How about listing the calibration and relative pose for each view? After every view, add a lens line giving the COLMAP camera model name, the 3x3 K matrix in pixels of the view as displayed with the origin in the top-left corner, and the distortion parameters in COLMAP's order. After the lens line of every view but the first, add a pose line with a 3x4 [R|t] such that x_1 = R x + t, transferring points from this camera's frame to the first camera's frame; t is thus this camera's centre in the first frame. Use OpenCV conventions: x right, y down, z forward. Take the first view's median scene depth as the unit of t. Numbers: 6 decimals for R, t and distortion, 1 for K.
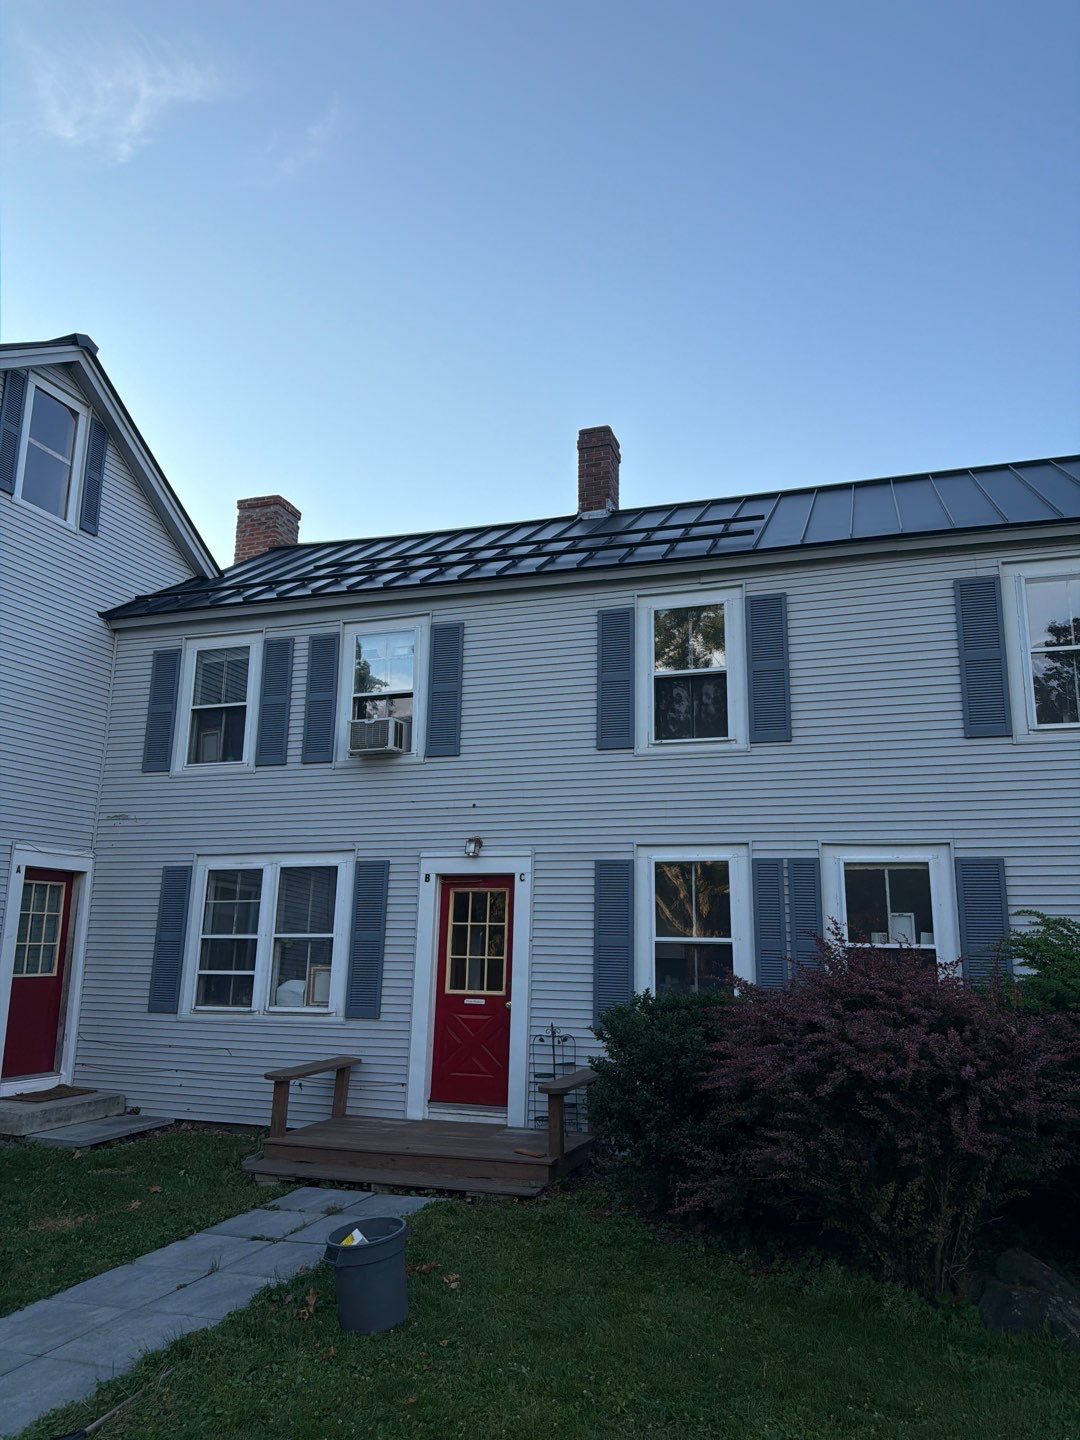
lens RADIAL K [[1027.9, 0, 537.0], [0, 1027.9, 718.1], [0, 0, 1]] dist [0.073636, -0.031954]
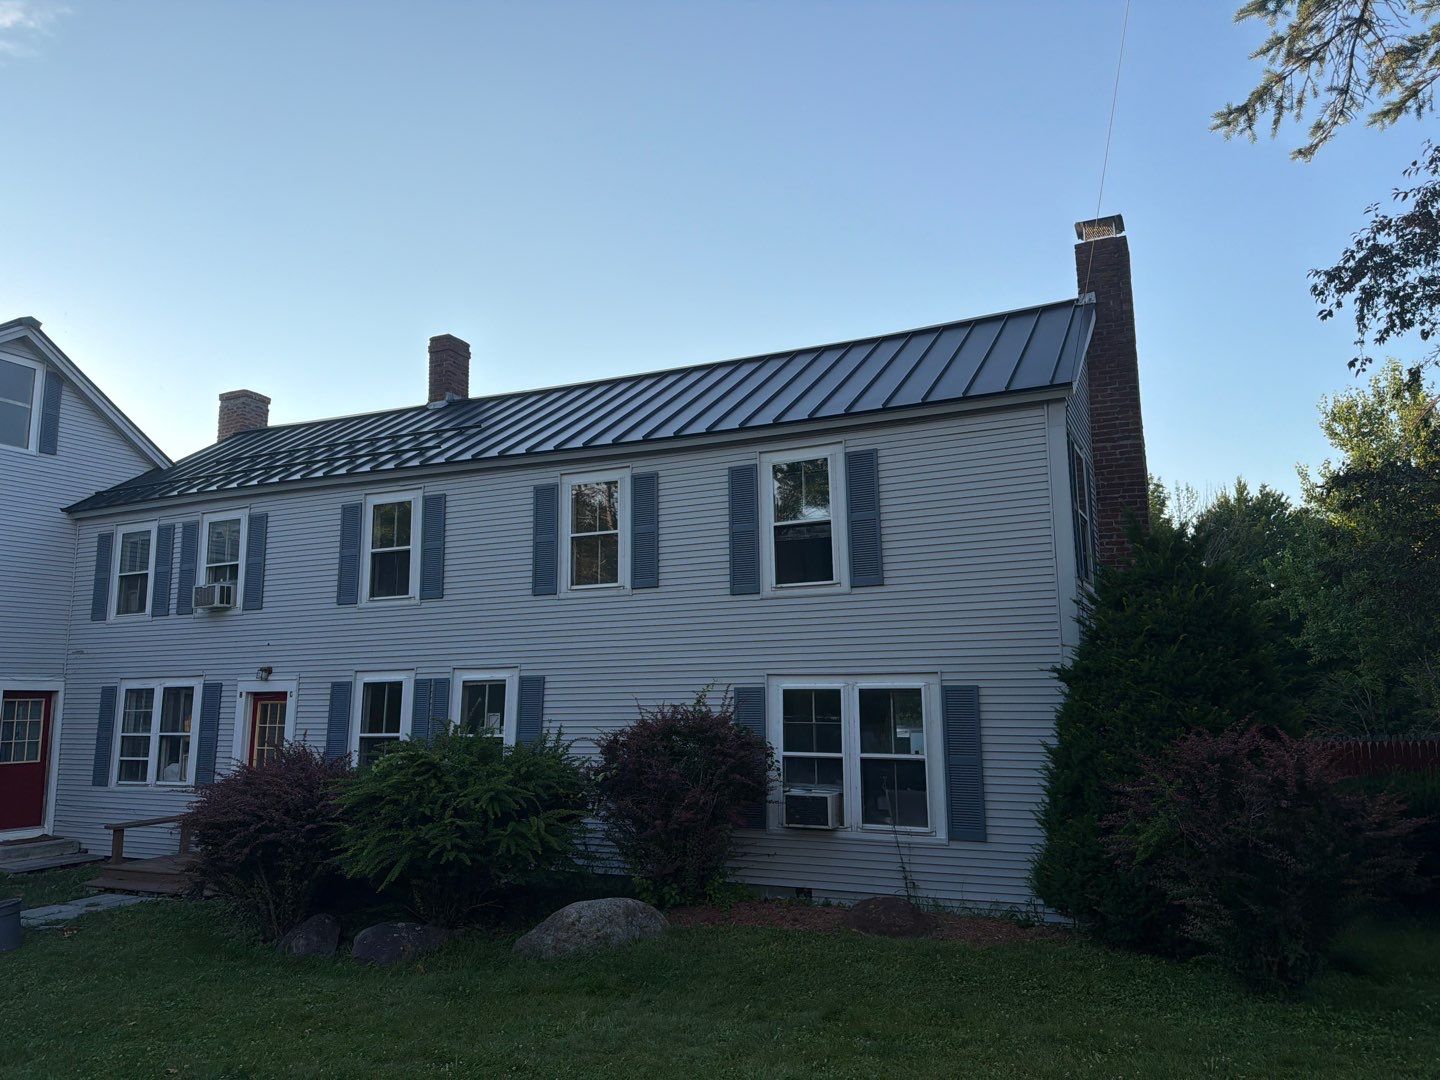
lens RADIAL K [[1081.8, 0, 708.6], [0, 1081.8, 540.6], [0, 0, 1]] dist [0.045933, -0.049921]
pose [[0.990922, -0.039130, -0.128616, 0.750196], [0.046255, 0.997529, 0.052887, -0.111744], [0.126229, -0.058356, 0.990283, -0.425440]]
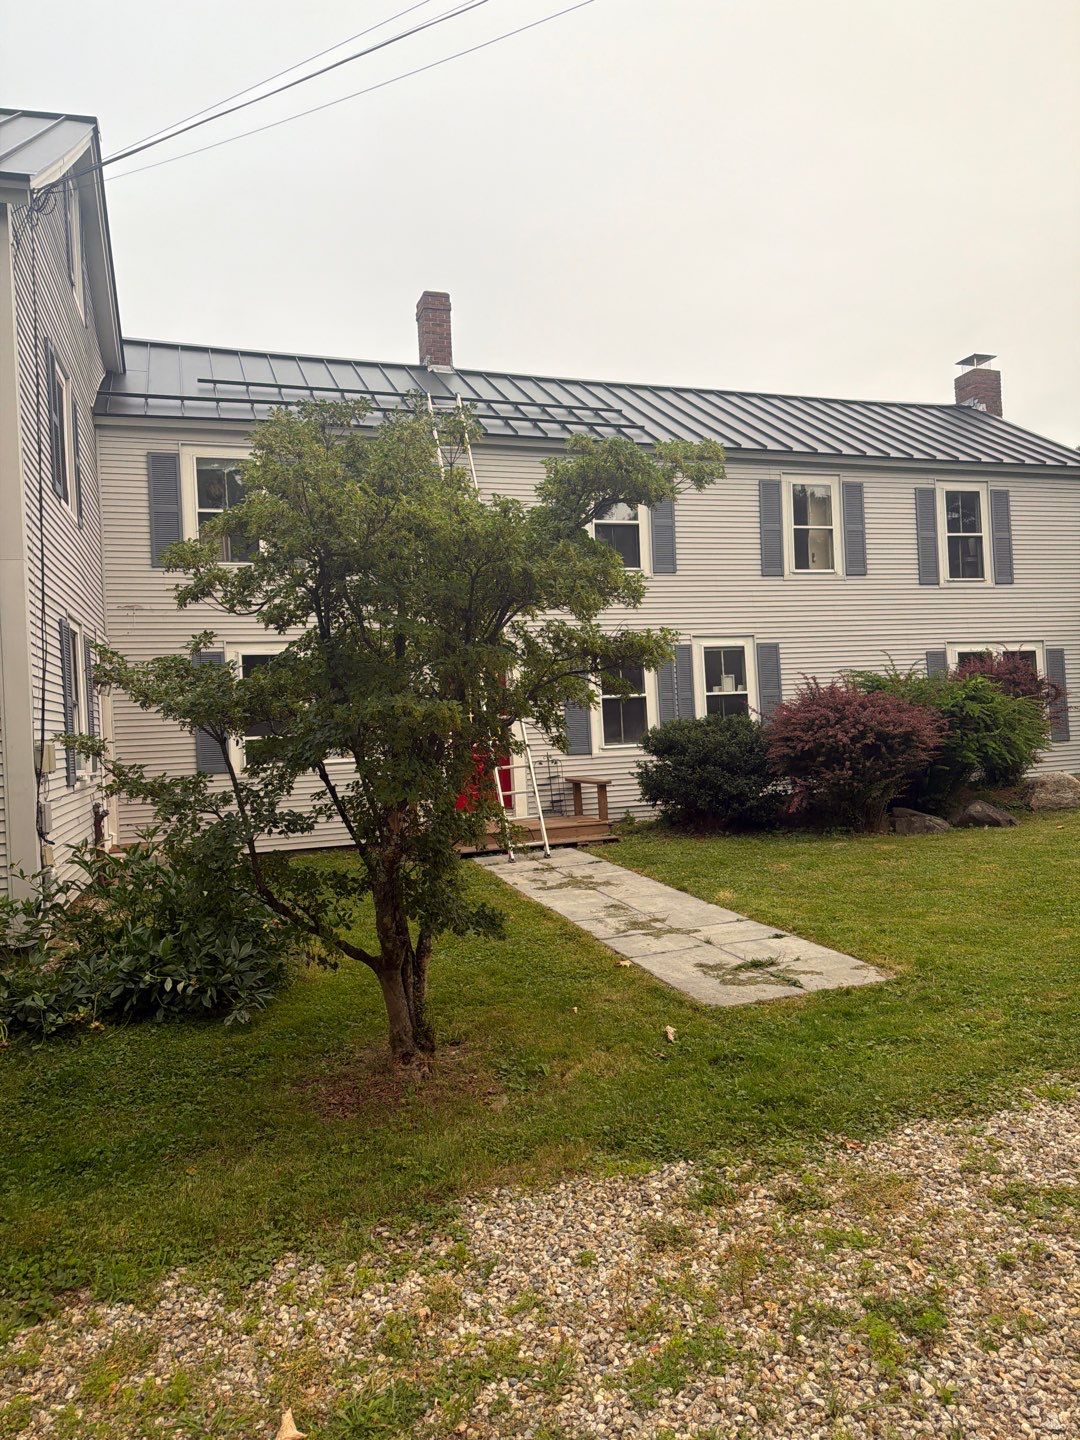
lens RADIAL K [[1024.8, 0, 542.5], [0, 1024.8, 711.4], [0, 0, 1]] dist [0.038395, -0.022607]
pose [[0.792718, -0.040941, 0.608212, -0.817575], [-0.077285, 0.982941, 0.166896, -0.013050], [-0.604669, -0.179307, 0.776031, -0.135322]]
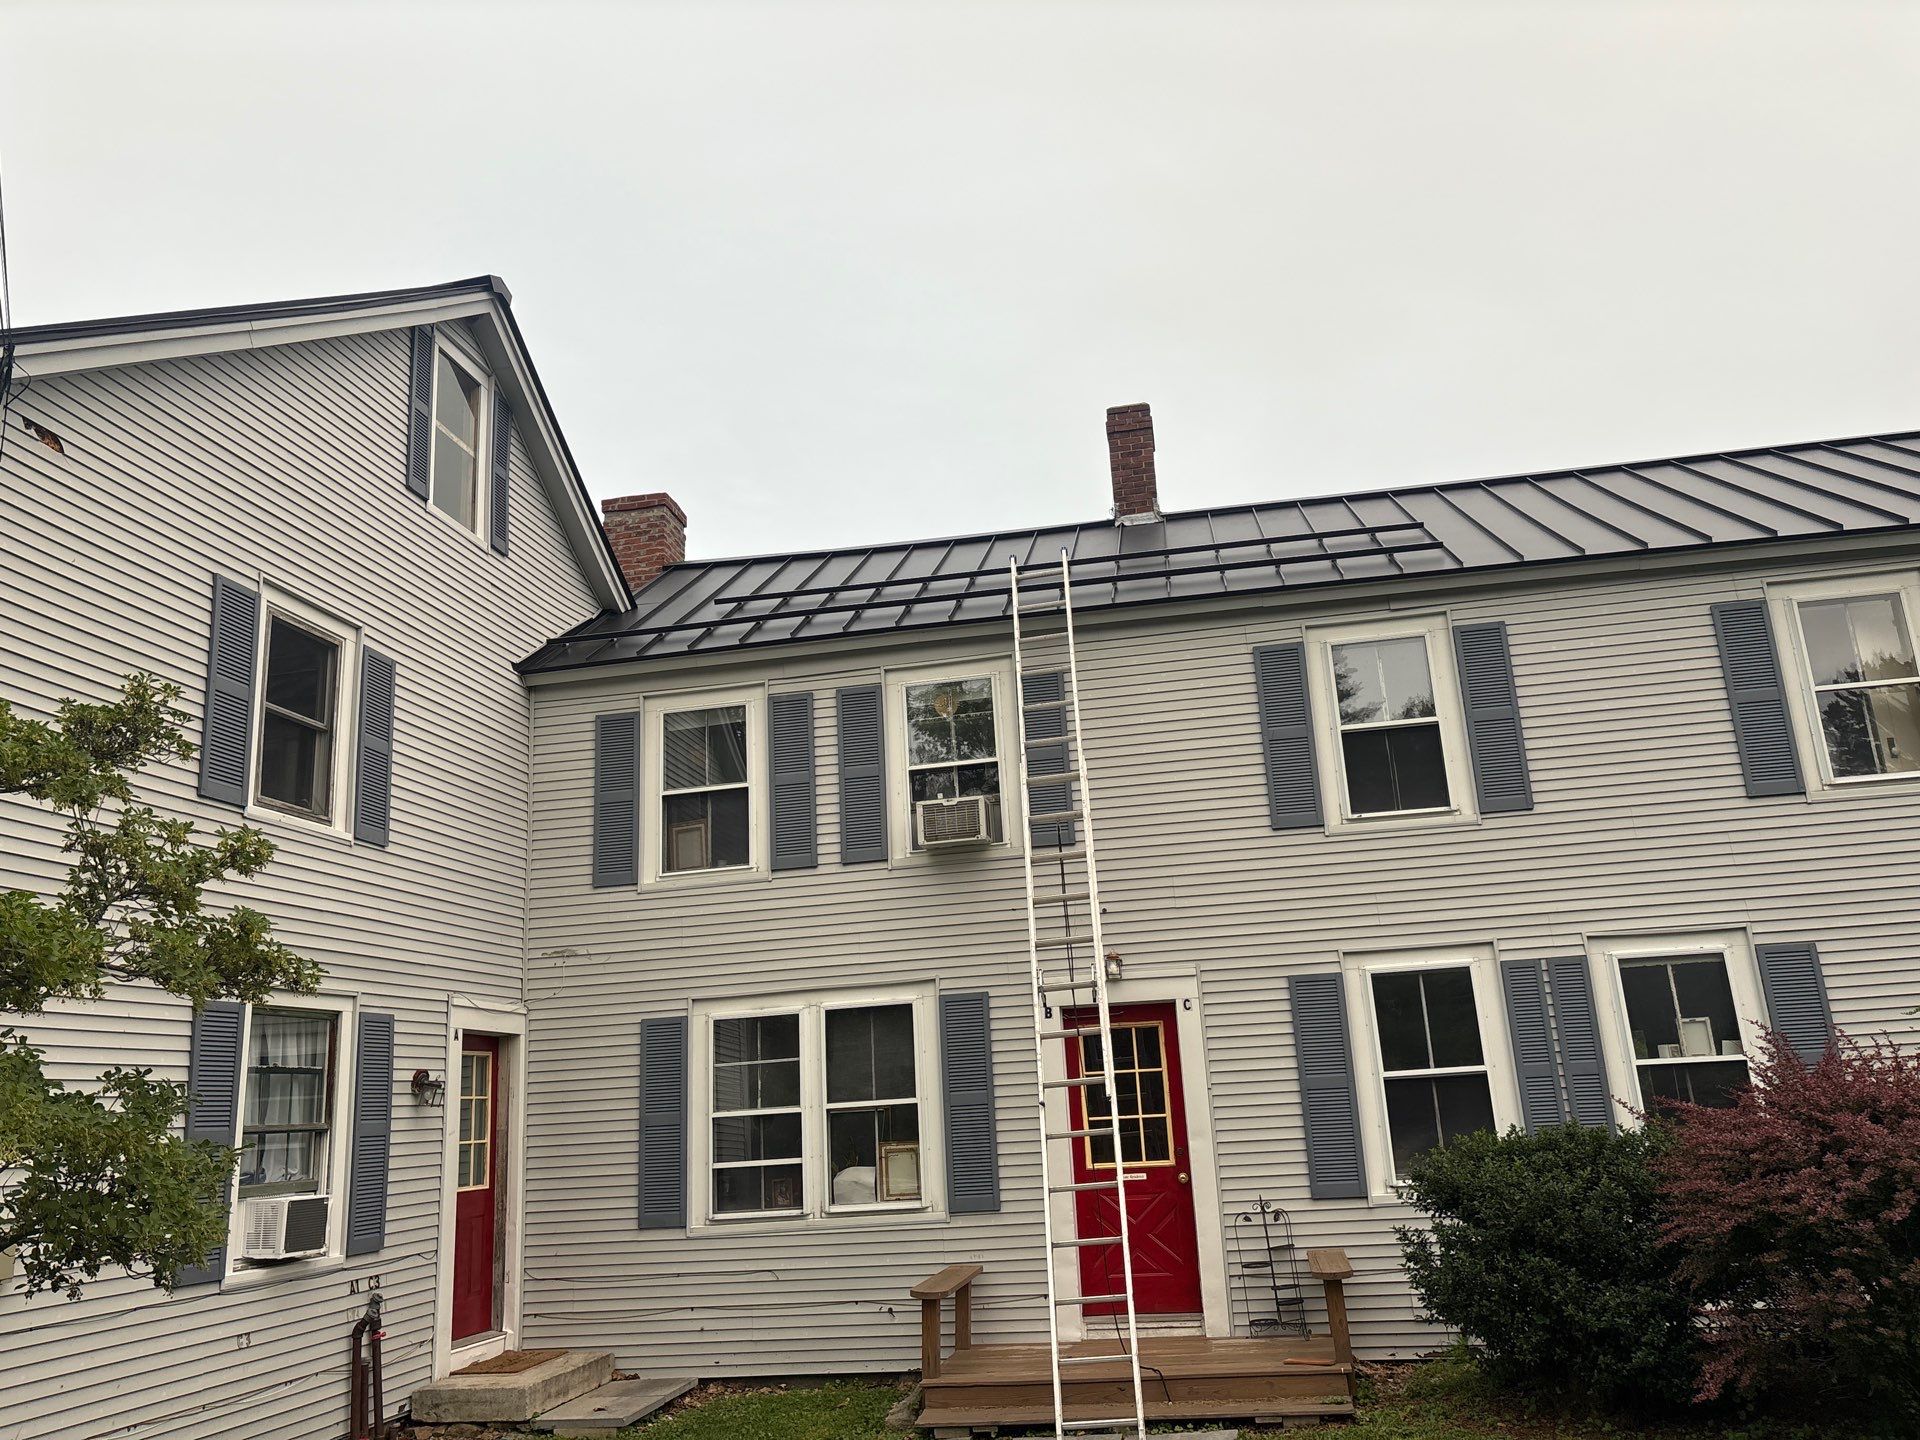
lens RADIAL K [[1442.4, 0, 974.3], [0, 1442.4, 724.8], [0, 0, 1]] dist [0.045933, -0.049921]
pose [[0.985433, -0.026837, 0.167933, -0.326056], [0.034273, 0.998549, -0.041539, -0.009885], [-0.166574, 0.046690, 0.984923, -0.019419]]
